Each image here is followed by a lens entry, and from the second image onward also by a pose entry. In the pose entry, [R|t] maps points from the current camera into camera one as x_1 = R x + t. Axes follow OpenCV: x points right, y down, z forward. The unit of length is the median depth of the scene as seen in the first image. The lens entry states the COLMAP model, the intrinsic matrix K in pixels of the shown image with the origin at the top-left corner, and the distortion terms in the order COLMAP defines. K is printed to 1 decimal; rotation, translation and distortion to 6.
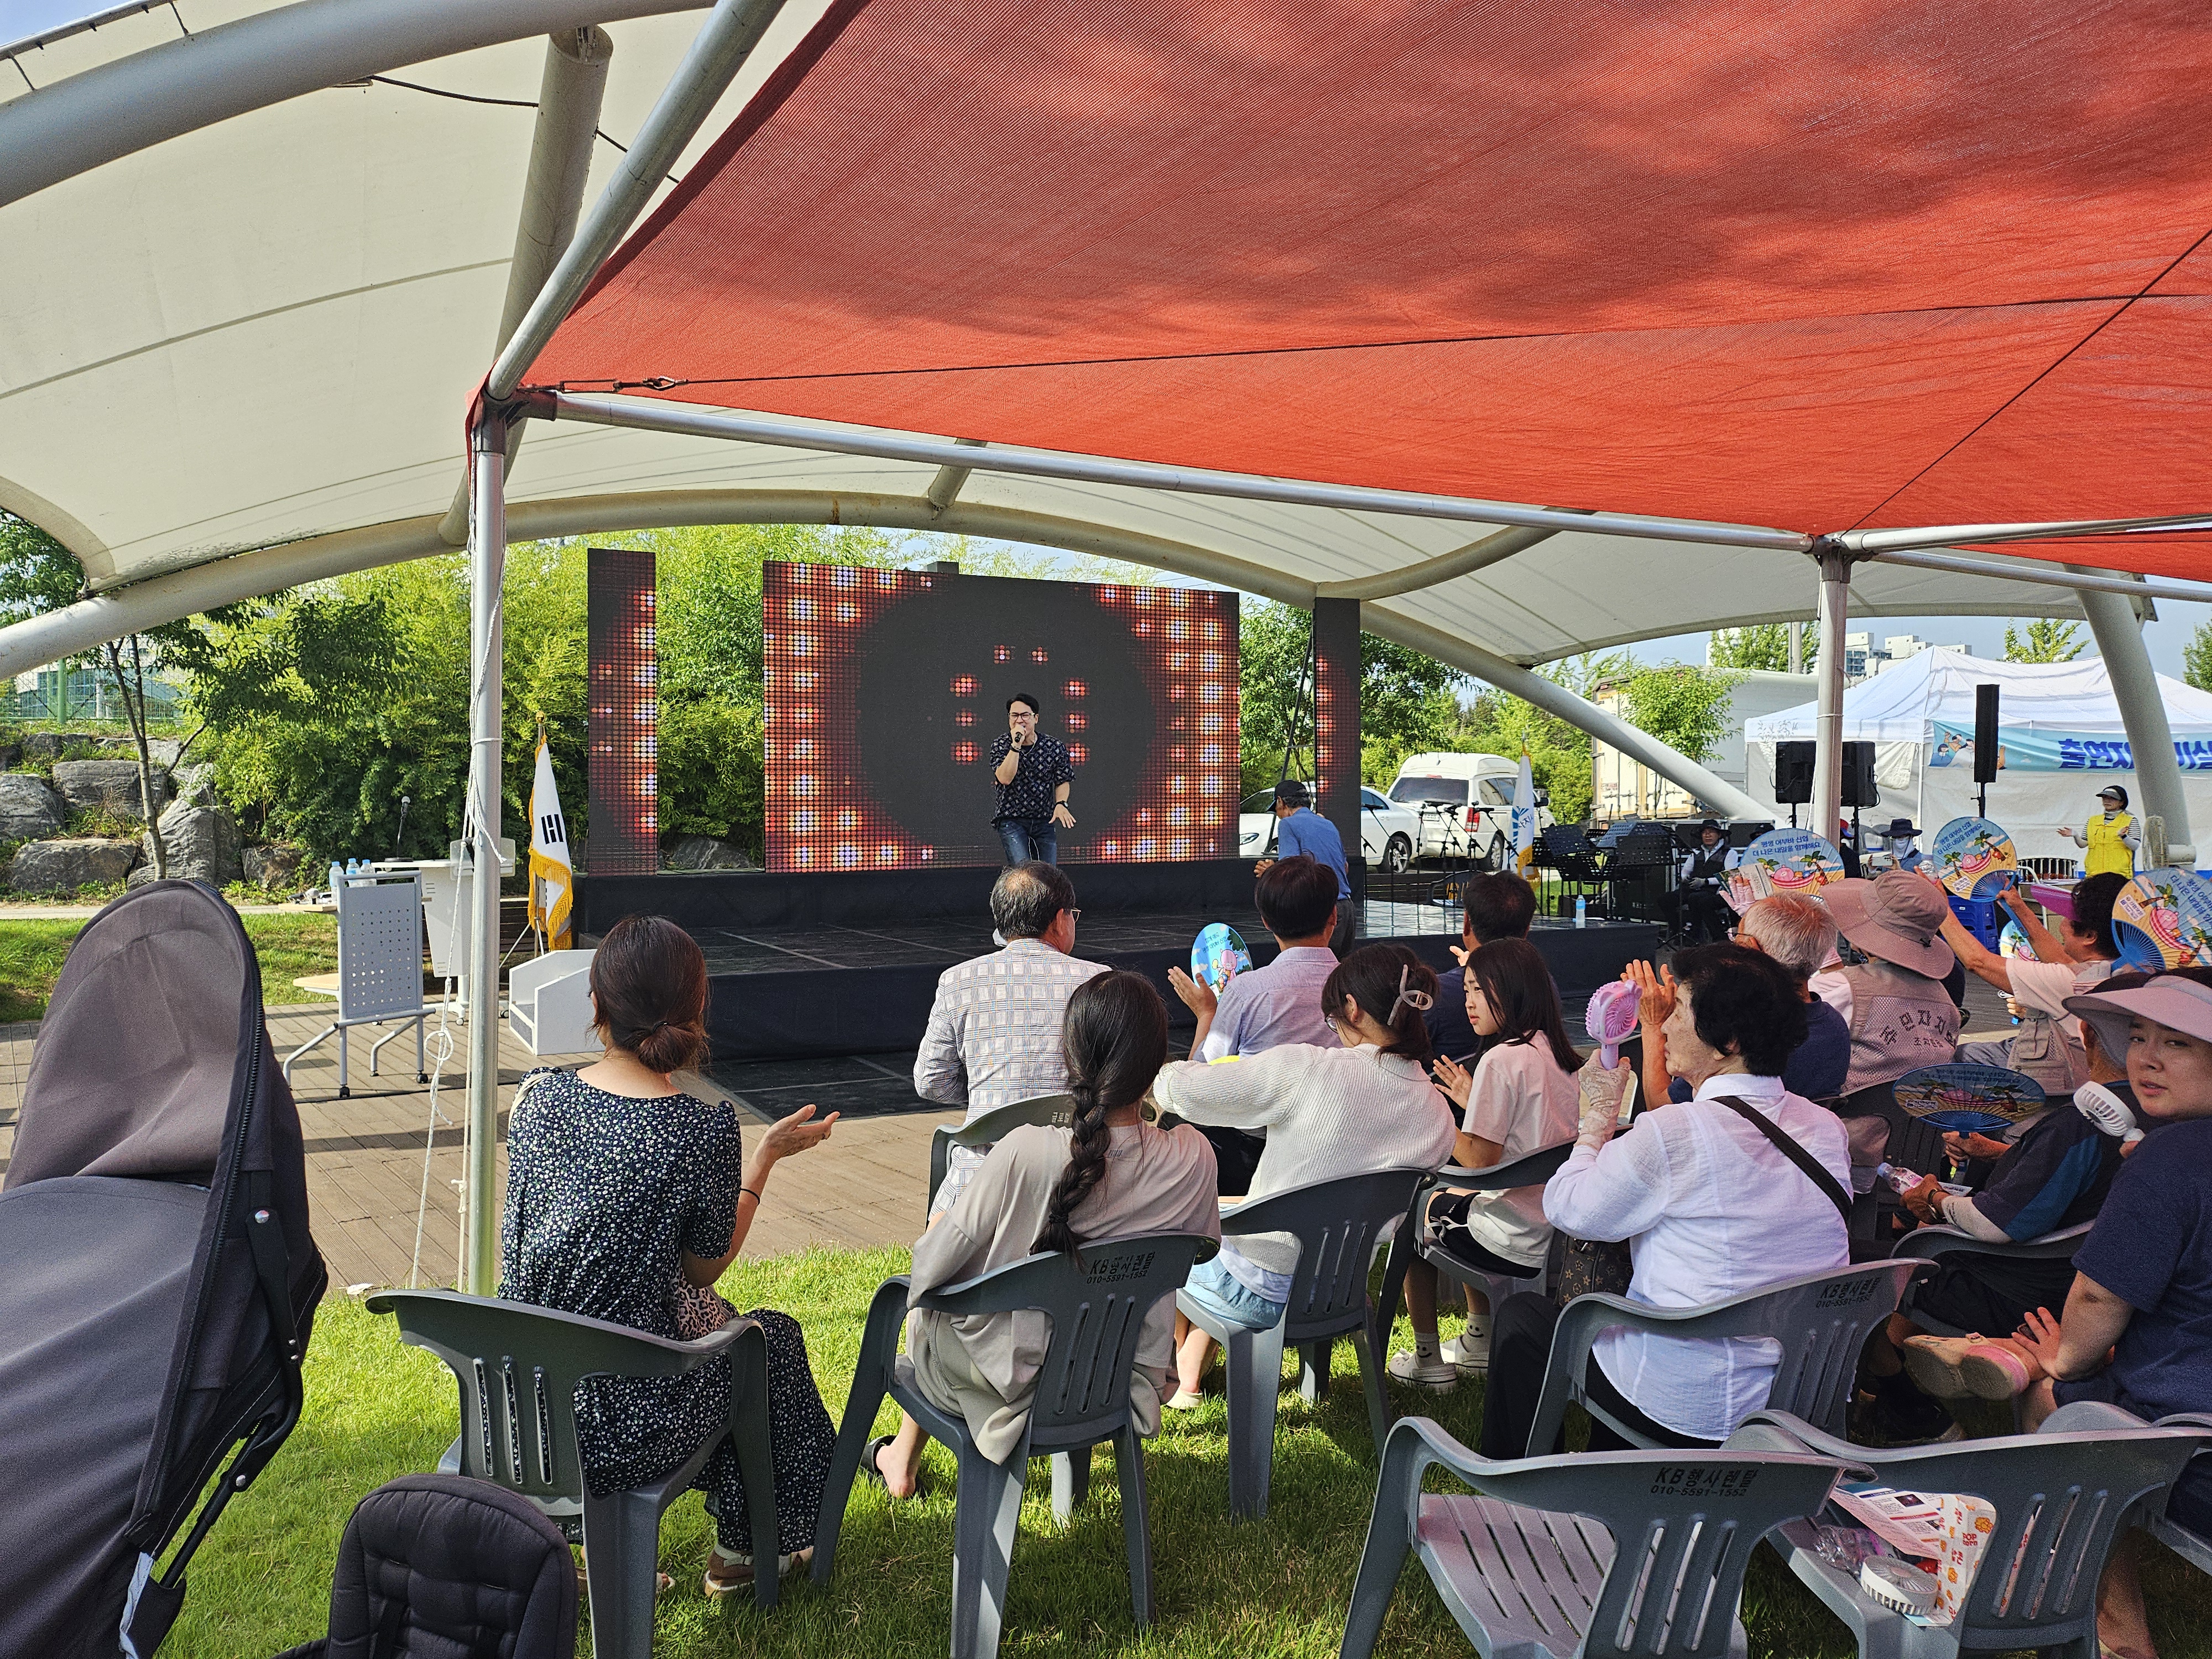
lens RADIAL K [[1534.3, 0, 1111.5], [0, 1534.3, 823.1], [0, 0, 1]] dist [0.068523, -0.070634]
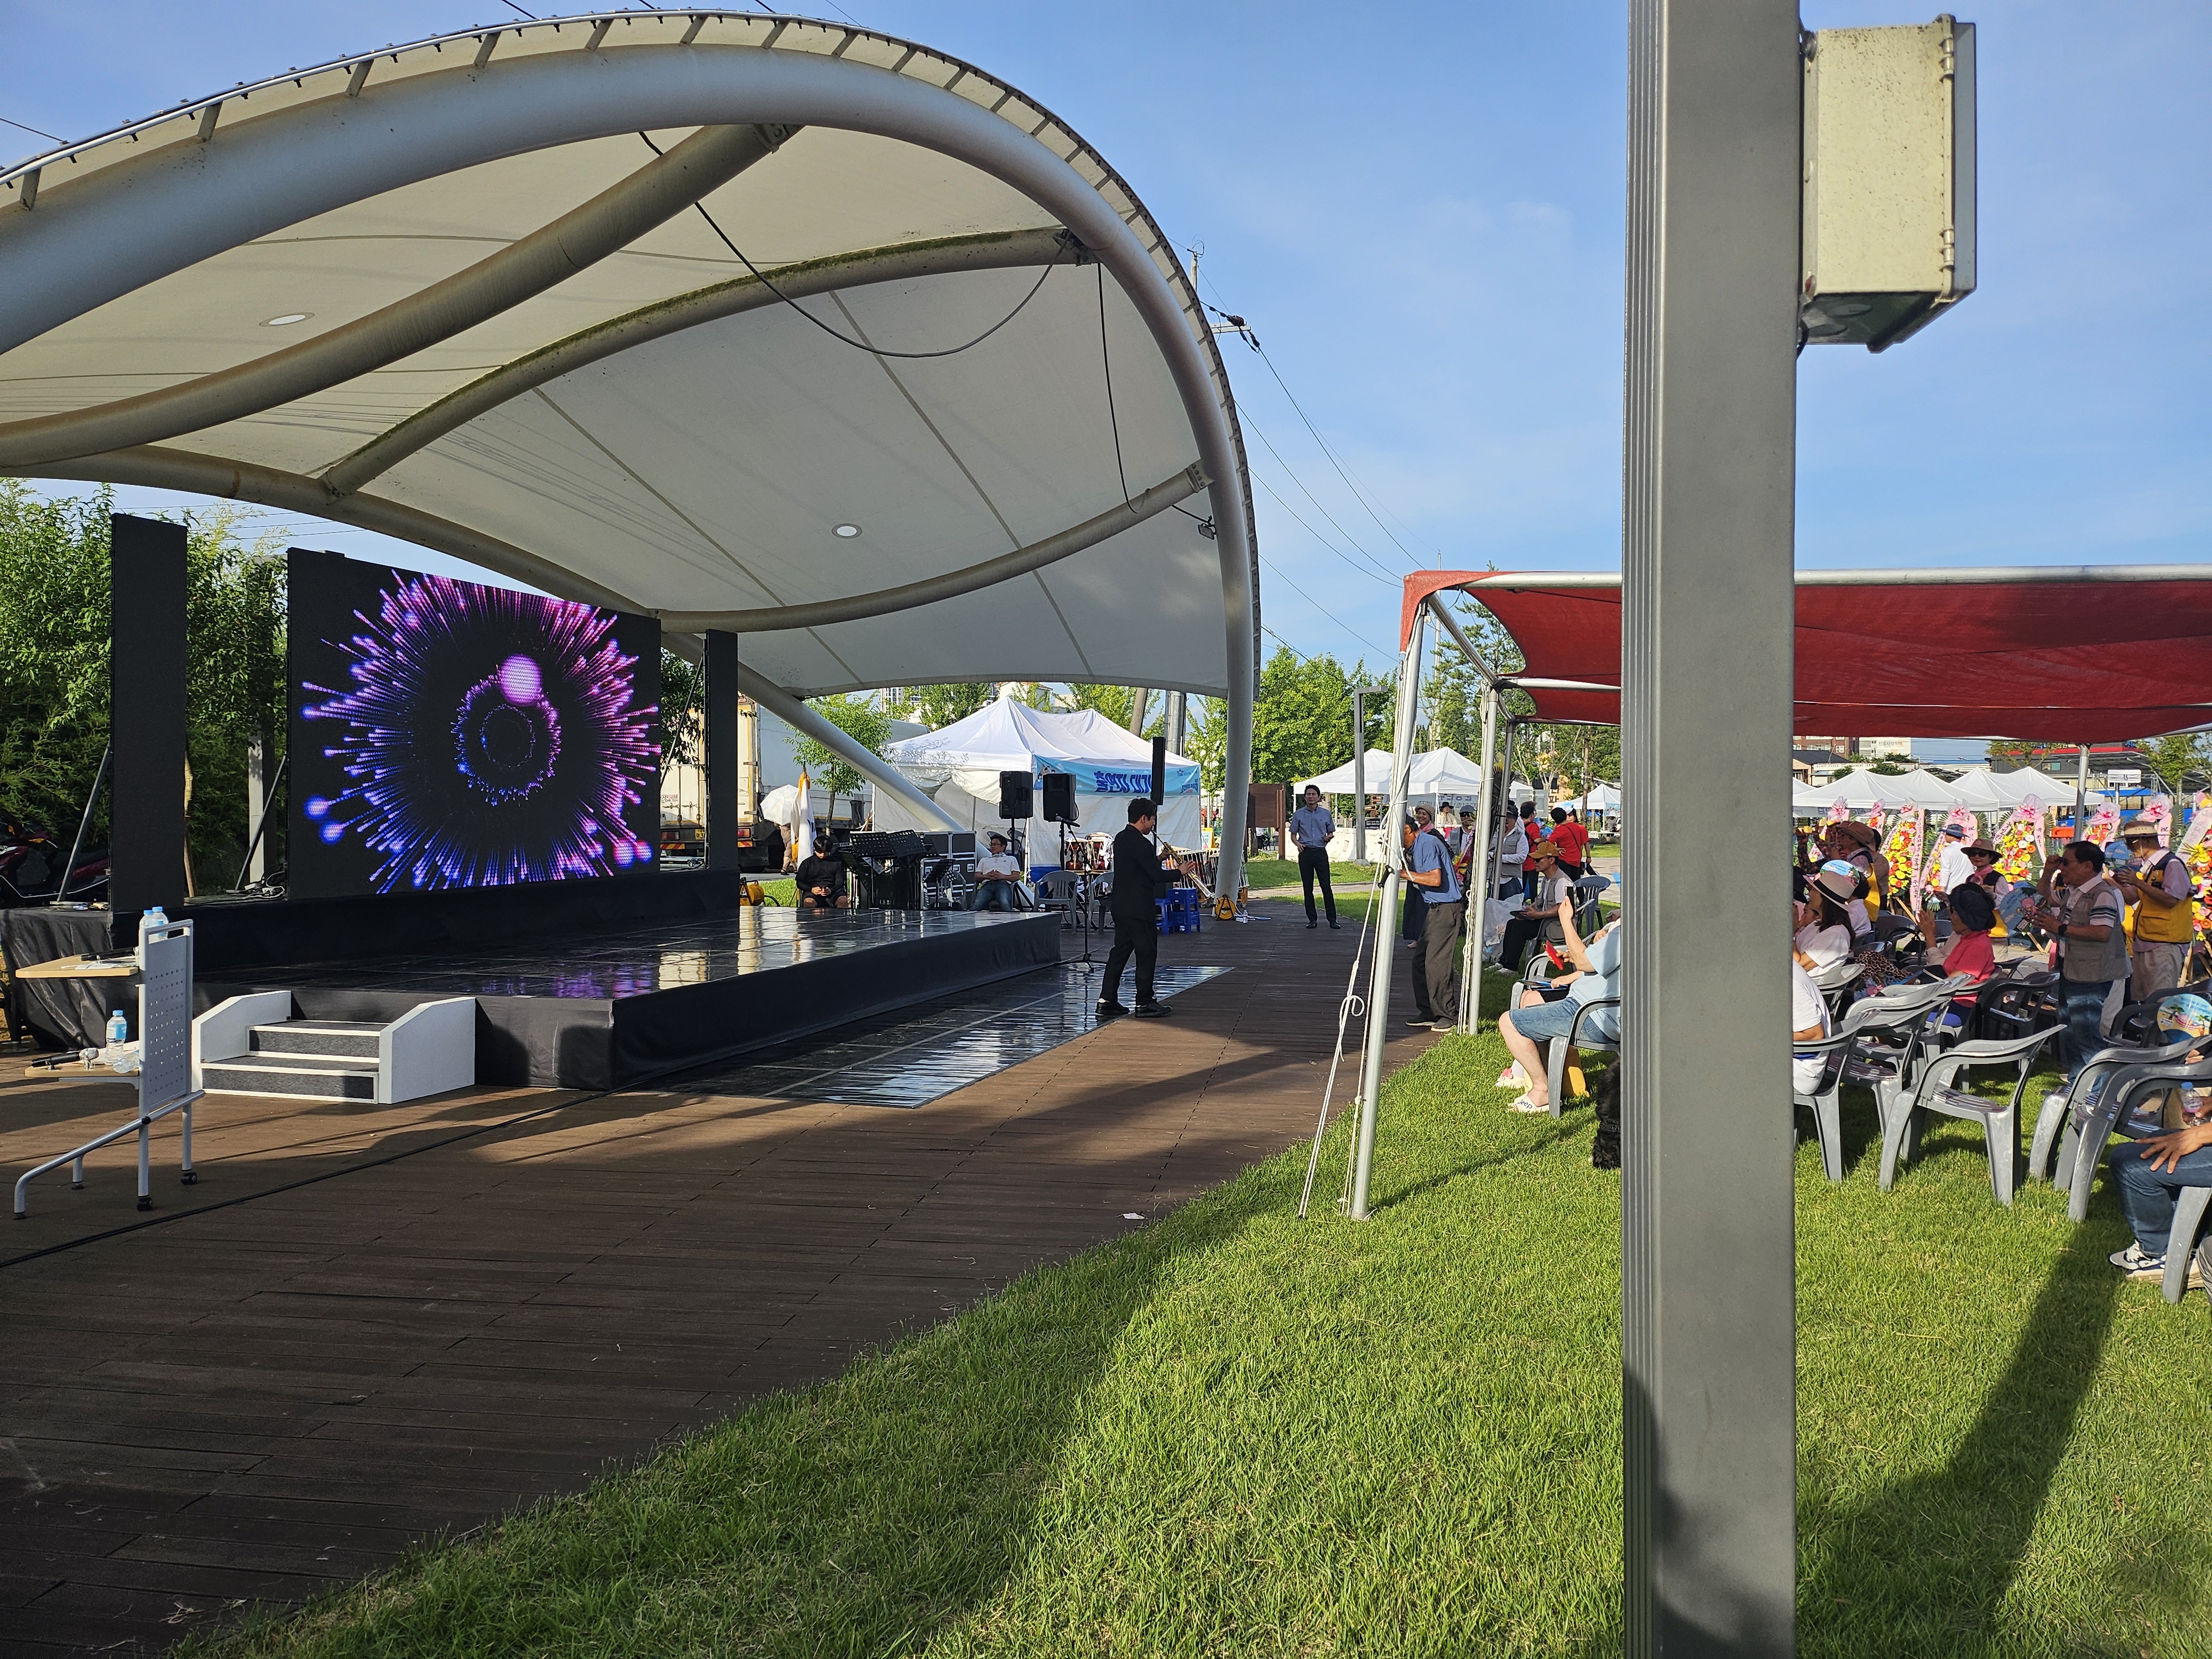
lens RADIAL K [[1534.3, 0, 1105.6], [0, 1534.3, 810.4], [0, 0, 1]] dist [0.068523, -0.070634]
pose [[0.713971, 0.004904, 0.700158, -0.422827], [0.002990, 0.999945, -0.010053, -0.006964], [-0.700169, 0.009271, 0.713917, 0.028582]]
